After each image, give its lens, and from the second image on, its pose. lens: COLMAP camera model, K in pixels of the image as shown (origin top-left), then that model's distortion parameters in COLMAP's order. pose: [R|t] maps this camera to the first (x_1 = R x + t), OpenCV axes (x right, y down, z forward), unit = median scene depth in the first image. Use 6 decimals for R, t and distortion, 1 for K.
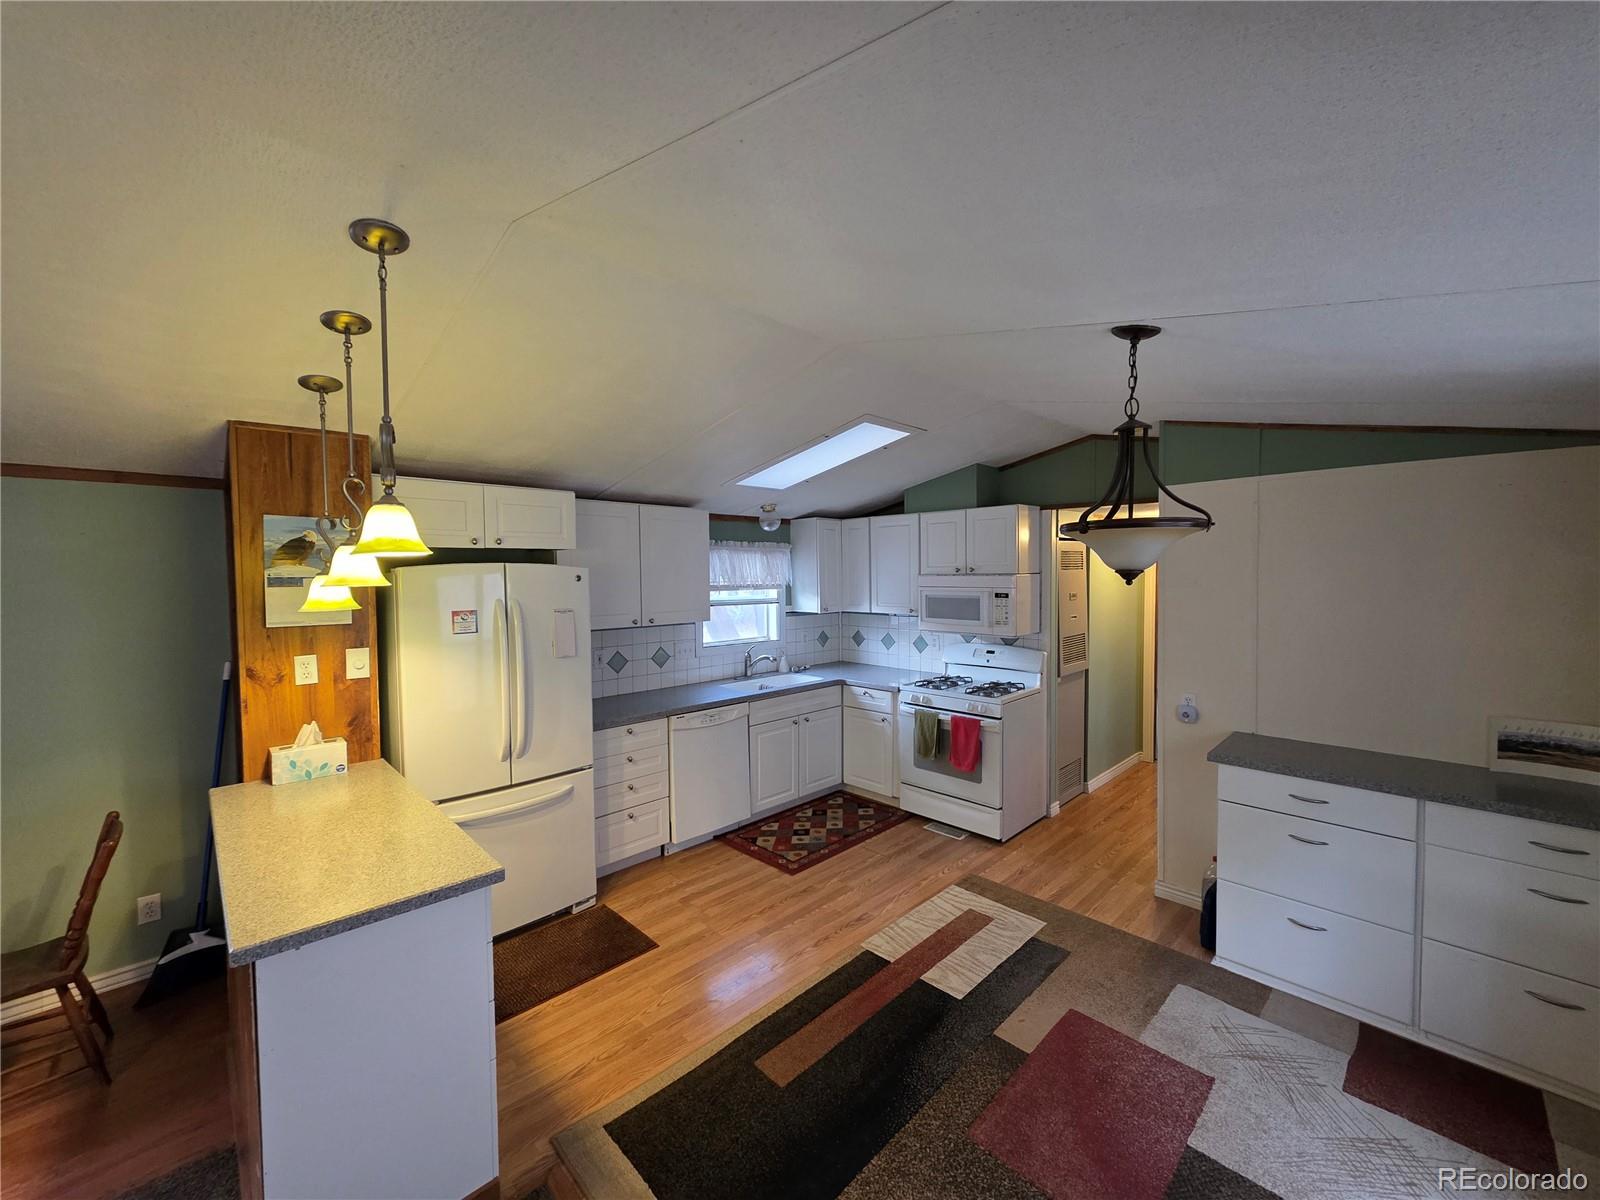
lens RADIAL K [[647.1, 0, 800.0], [0, 647.1, 600.0], [0, 0, 1]] dist [0.000393, 0.000529]
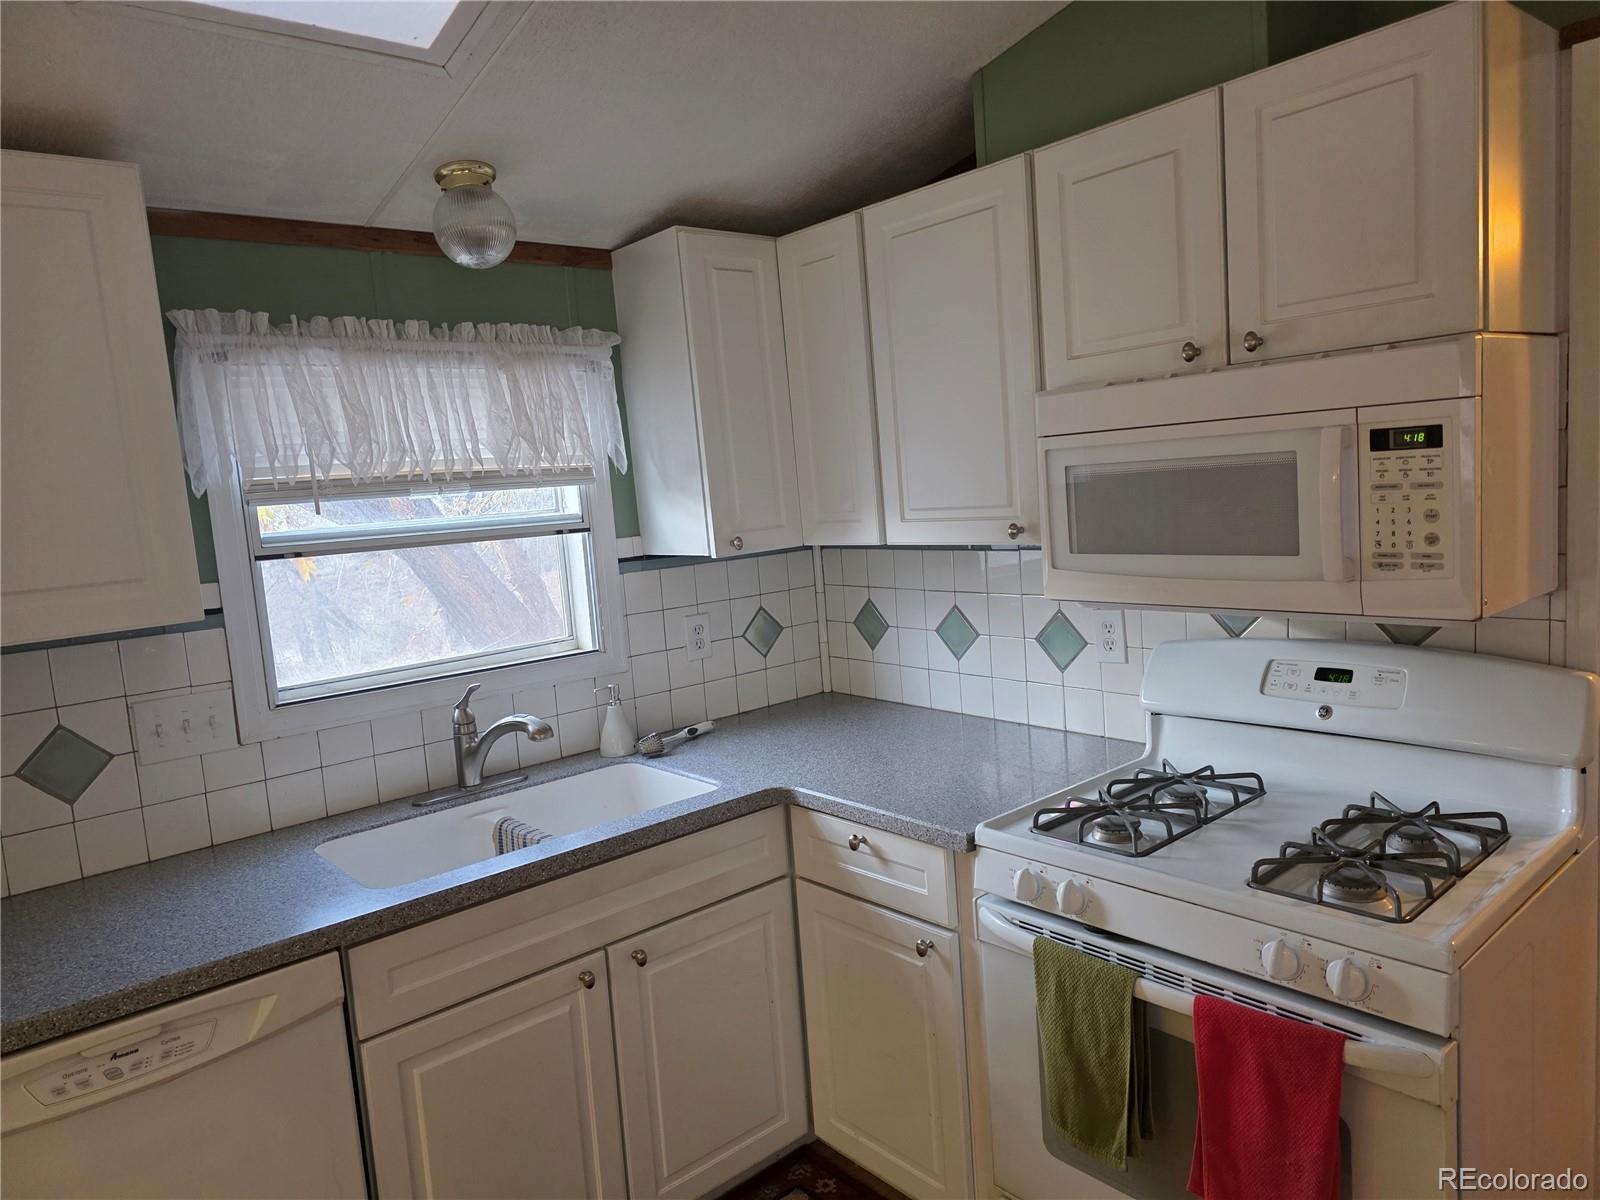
lens RADIAL K [[1086.8, 0, 809.3], [0, 1086.8, 600.5], [0, 0, 1]] dist [0.057885, -0.062732]
pose [[0.995960, -0.055951, -0.070231, 0.118759], [0.060870, 0.995690, 0.069975, 0.008728], [0.066014, -0.073967, 0.995073, 0.548766]]
